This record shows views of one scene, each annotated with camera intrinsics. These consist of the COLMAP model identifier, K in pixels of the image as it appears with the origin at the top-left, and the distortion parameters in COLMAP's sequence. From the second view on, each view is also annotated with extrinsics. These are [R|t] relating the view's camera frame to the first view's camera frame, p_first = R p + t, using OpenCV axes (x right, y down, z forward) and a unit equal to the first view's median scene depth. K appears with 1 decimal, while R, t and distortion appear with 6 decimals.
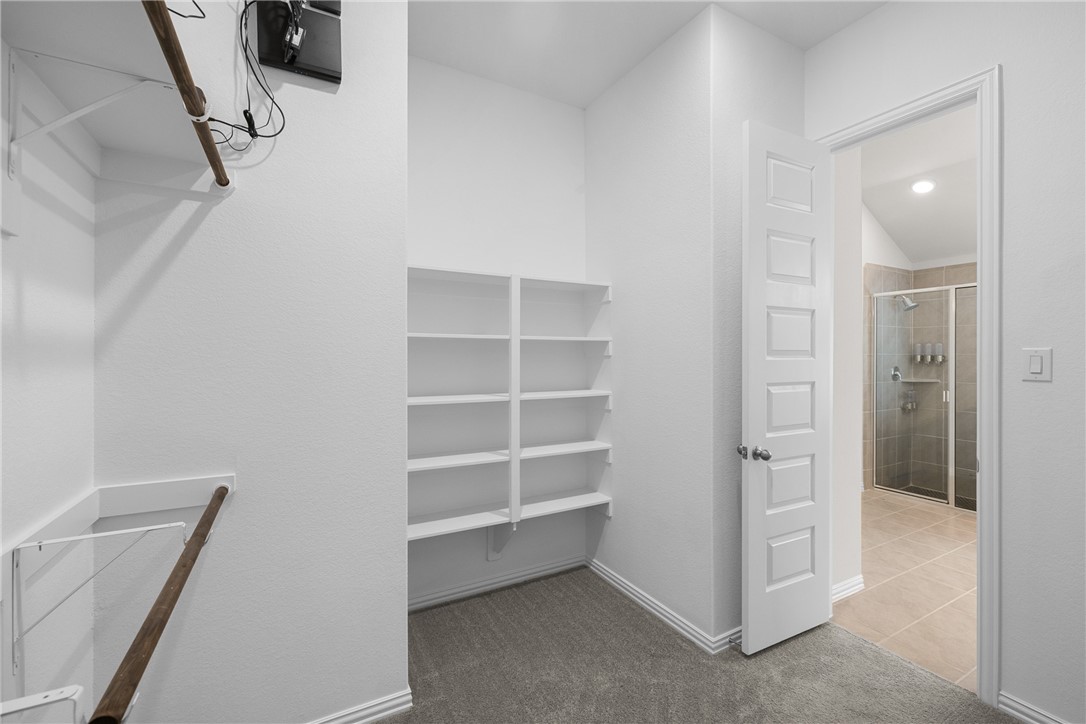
lens RADIAL K [[456.6, 0, 545.1], [0, 456.6, 359.8], [0, 0, 1]] dist [0.002235, -0.000014]
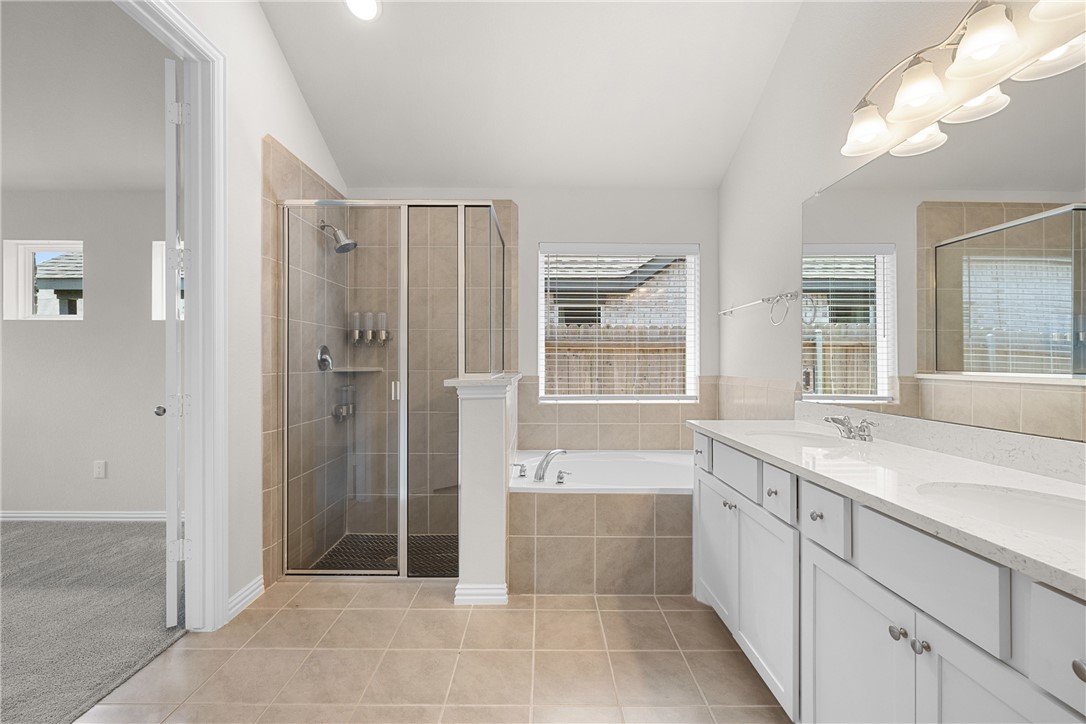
lens RADIAL K [[456.6, 0, 540.3], [0, 456.6, 363.0], [0, 0, 1]] dist [0.002235, -0.000014]
pose [[0.484675, -0.000458, 0.874694, 0.395141], [0.000520, 1.000000, 0.000235, 0.037501], [-0.874694, 0.000340, 0.484675, 0.480852]]
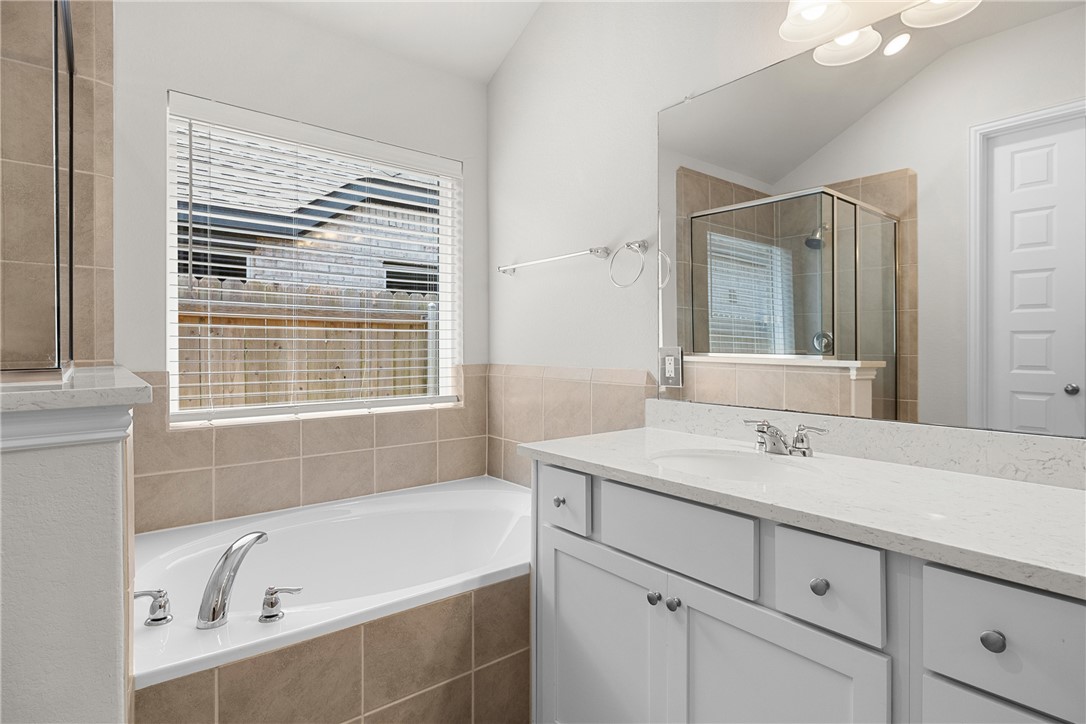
lens RADIAL K [[563.7, 0, 545.4], [0, 563.7, 348.5], [0, 0, 1]] dist [-0.003890, 0.001015]
pose [[-0.167146, -0.004163, 0.985923, 0.628926], [0.001512, 0.999989, 0.004479, 0.040130], [-0.985931, 0.002239, -0.167138, 0.682159]]
